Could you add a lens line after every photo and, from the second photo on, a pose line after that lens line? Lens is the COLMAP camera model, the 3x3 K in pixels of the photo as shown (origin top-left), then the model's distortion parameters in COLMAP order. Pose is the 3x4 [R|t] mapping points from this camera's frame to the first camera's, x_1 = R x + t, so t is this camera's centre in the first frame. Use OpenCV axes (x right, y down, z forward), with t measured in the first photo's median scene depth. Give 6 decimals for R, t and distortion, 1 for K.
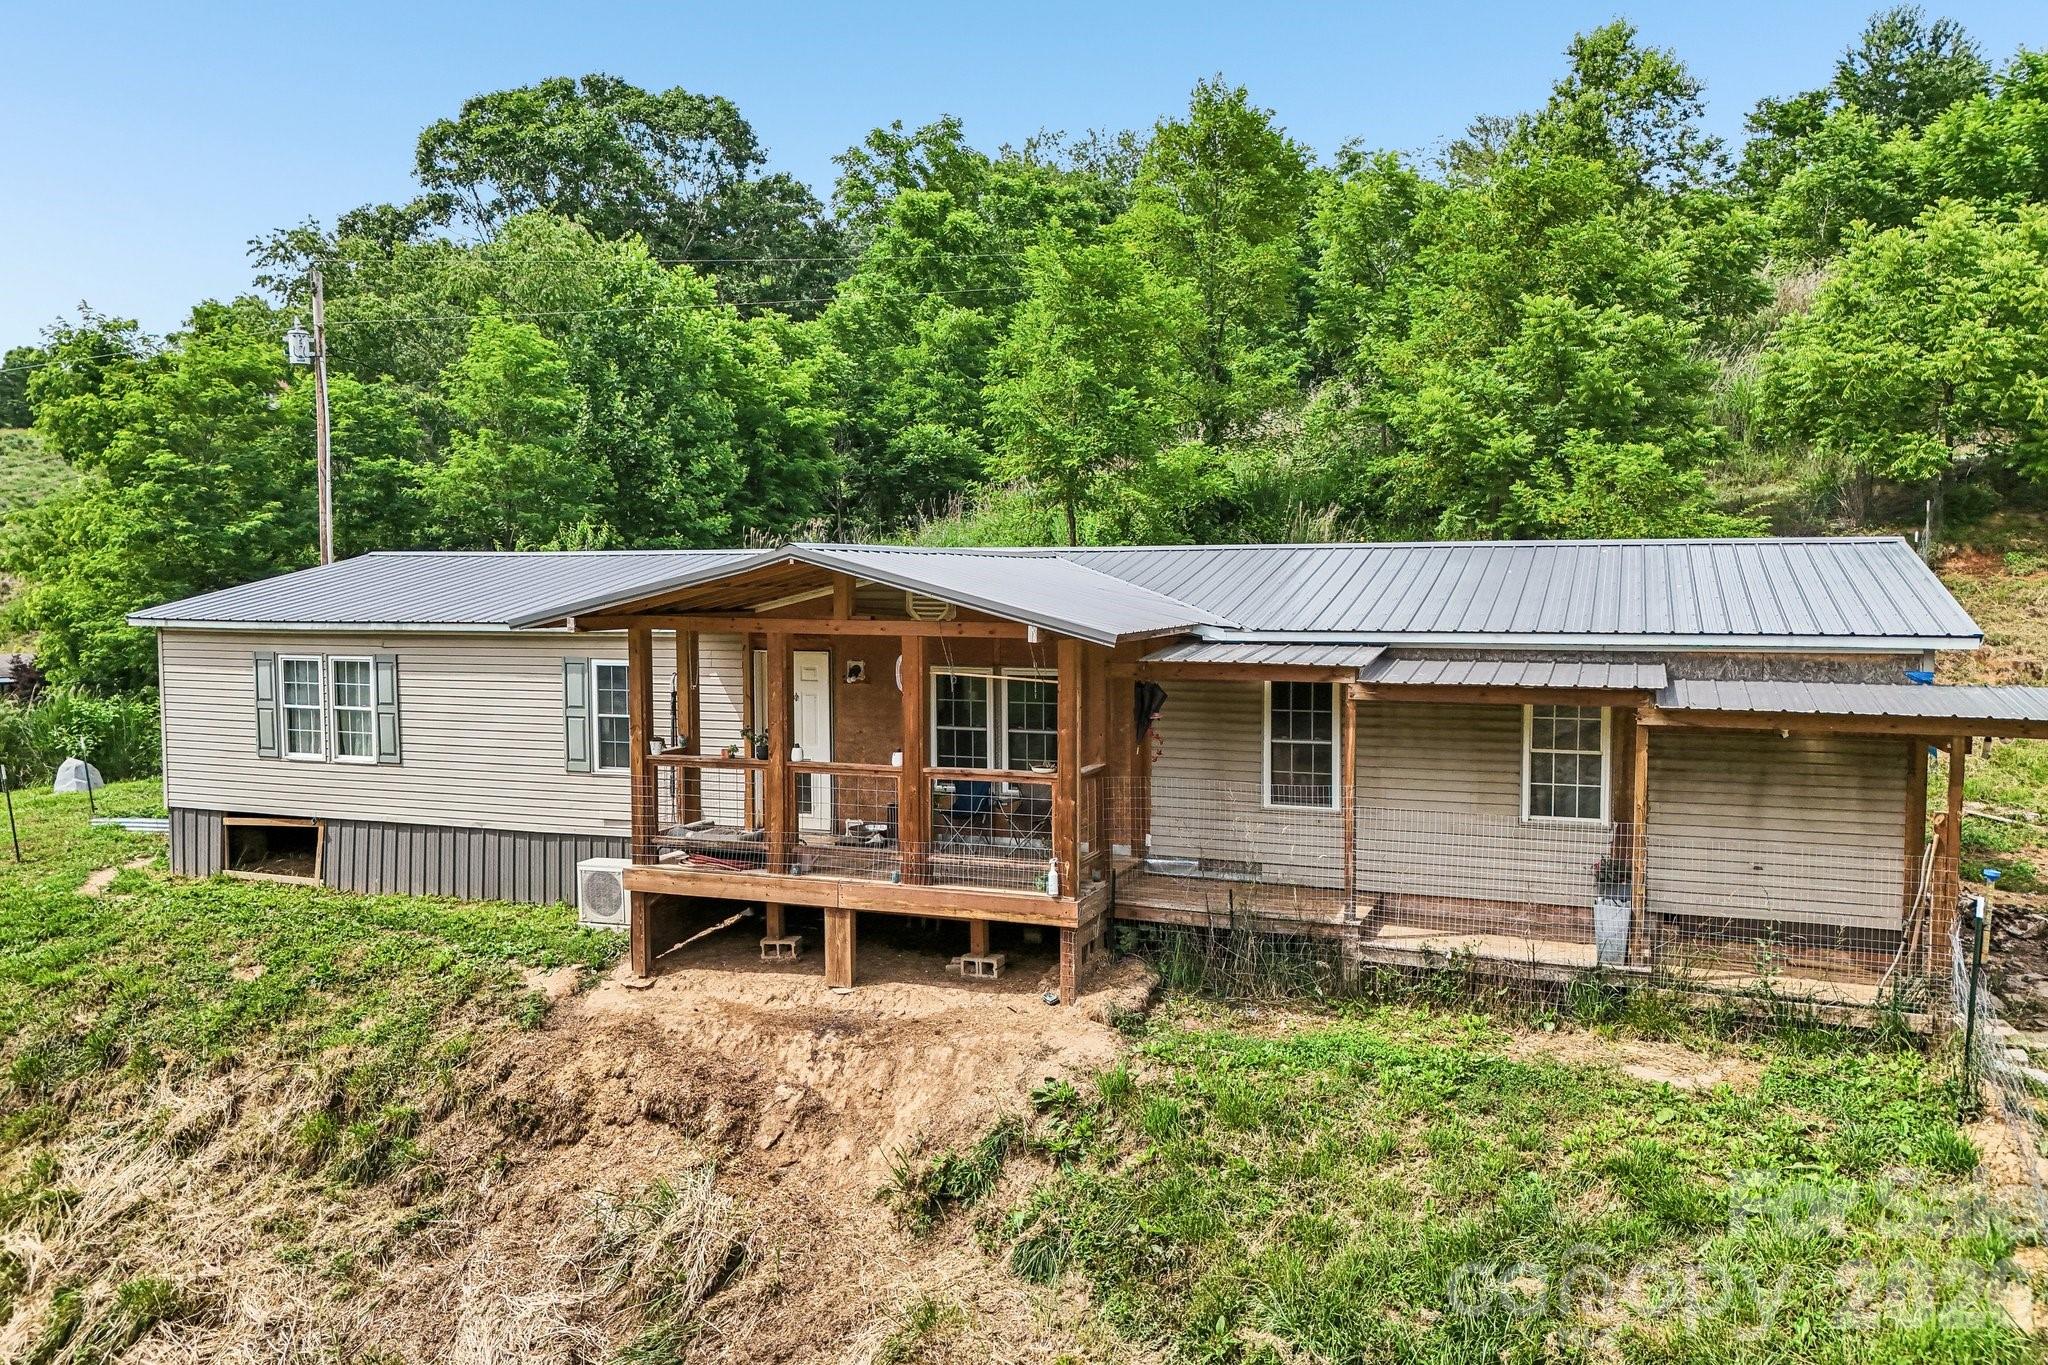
lens RADIAL K [[1492.0, 0, 1079.9], [0, 1492.0, 682.2], [0, 0, 1]] dist [0.031729, -0.014021]
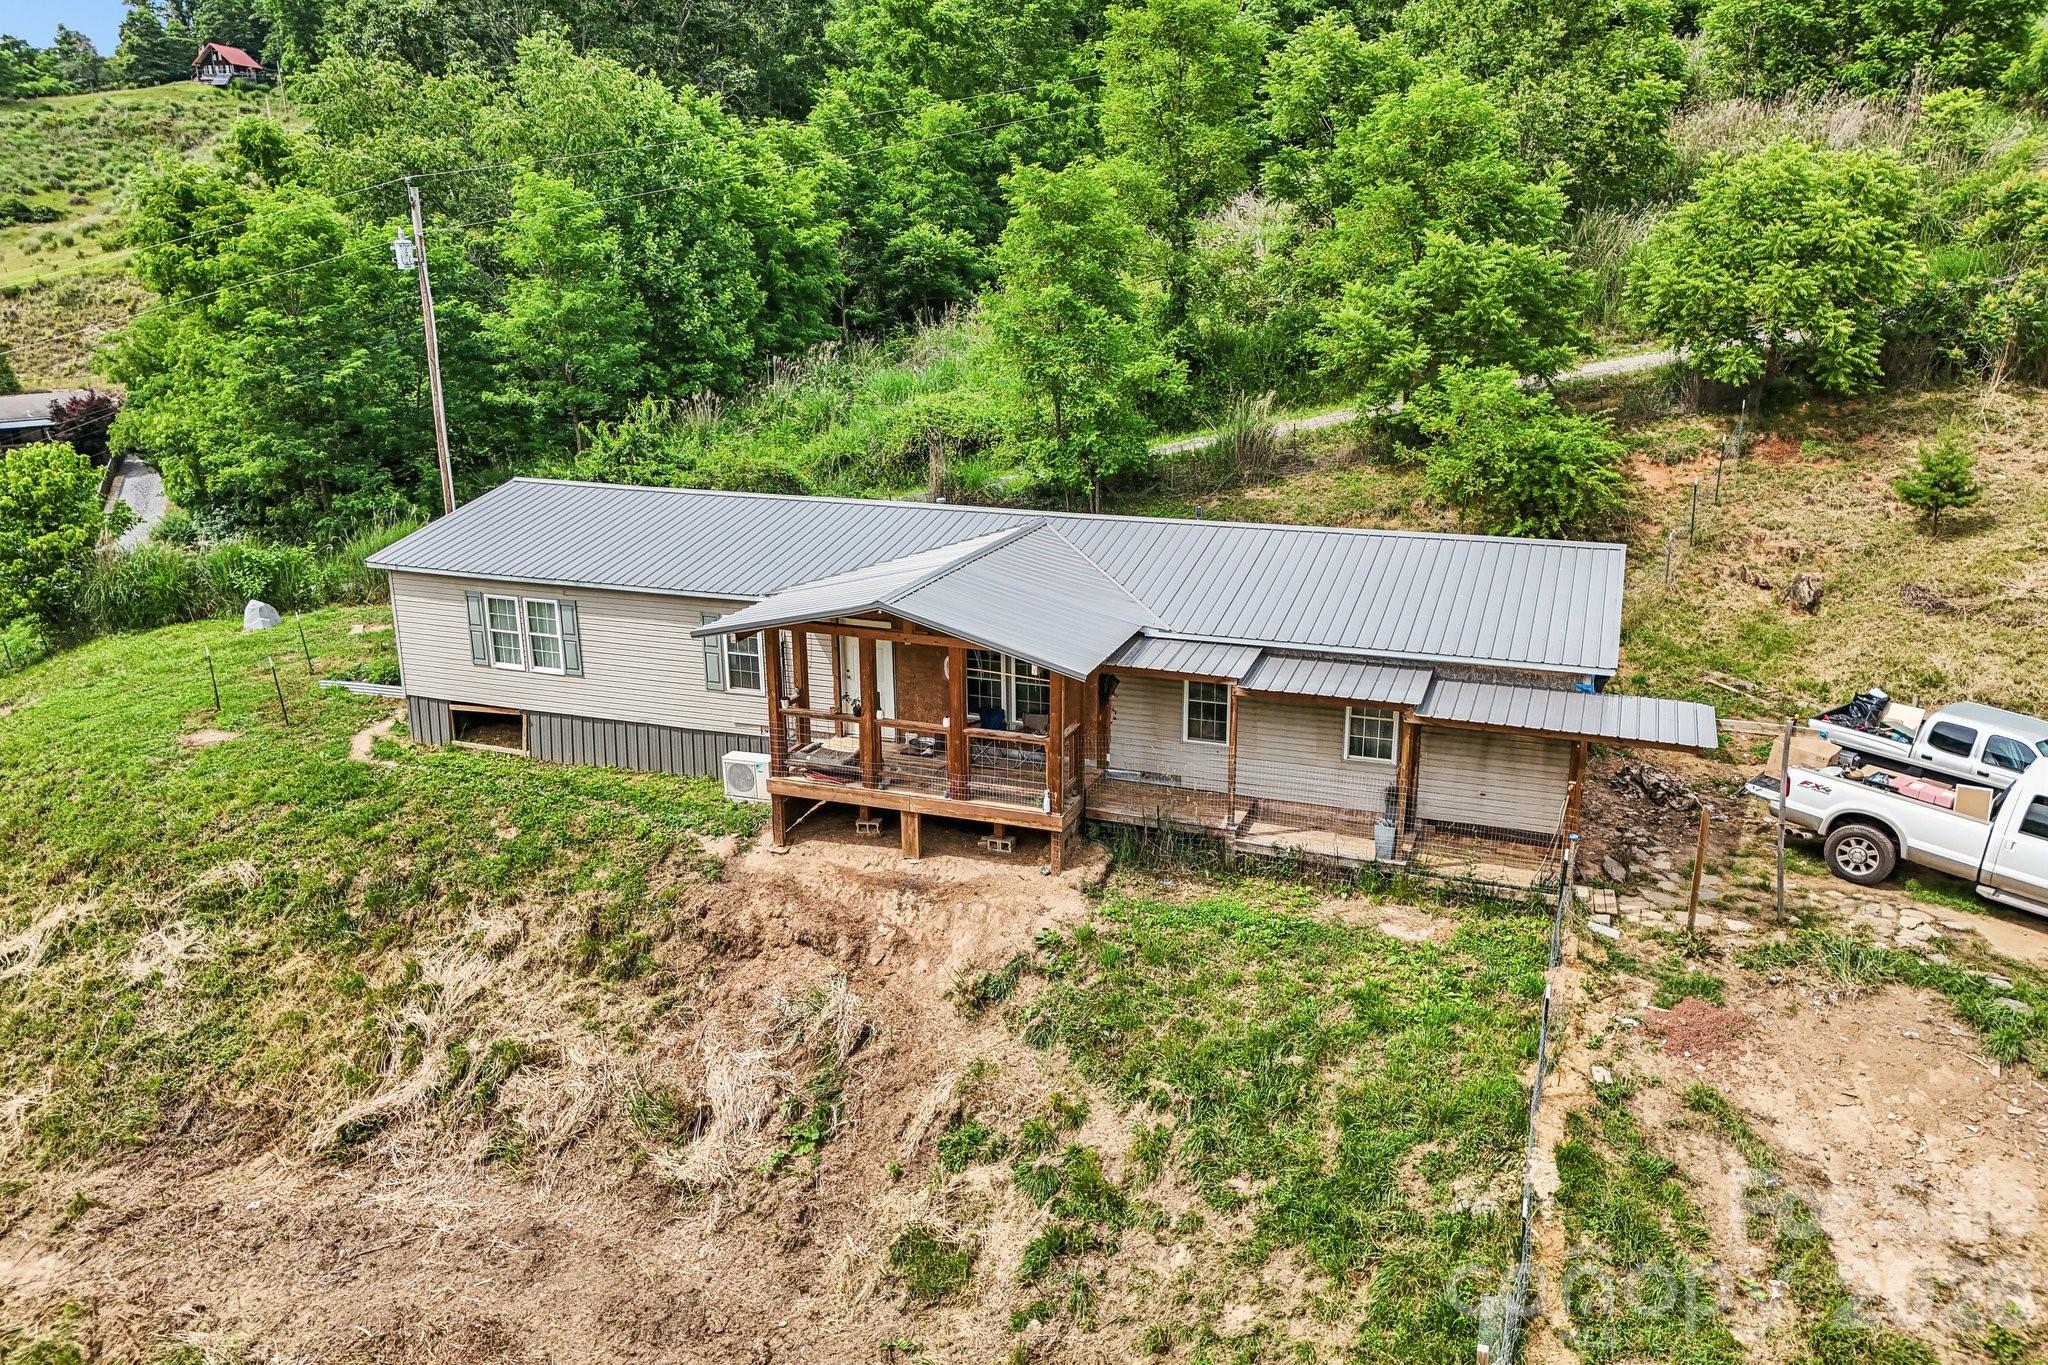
lens RADIAL K [[1442.5, 0, 1097.7], [0, 1442.5, 682.4], [0, 0, 1]] dist [0.075175, -0.068210]
pose [[0.999681, 0.000831, 0.025229, -0.002296], [-0.006048, 0.978231, 0.207429, -0.309126], [-0.024507, -0.207515, 0.977925, -0.482199]]
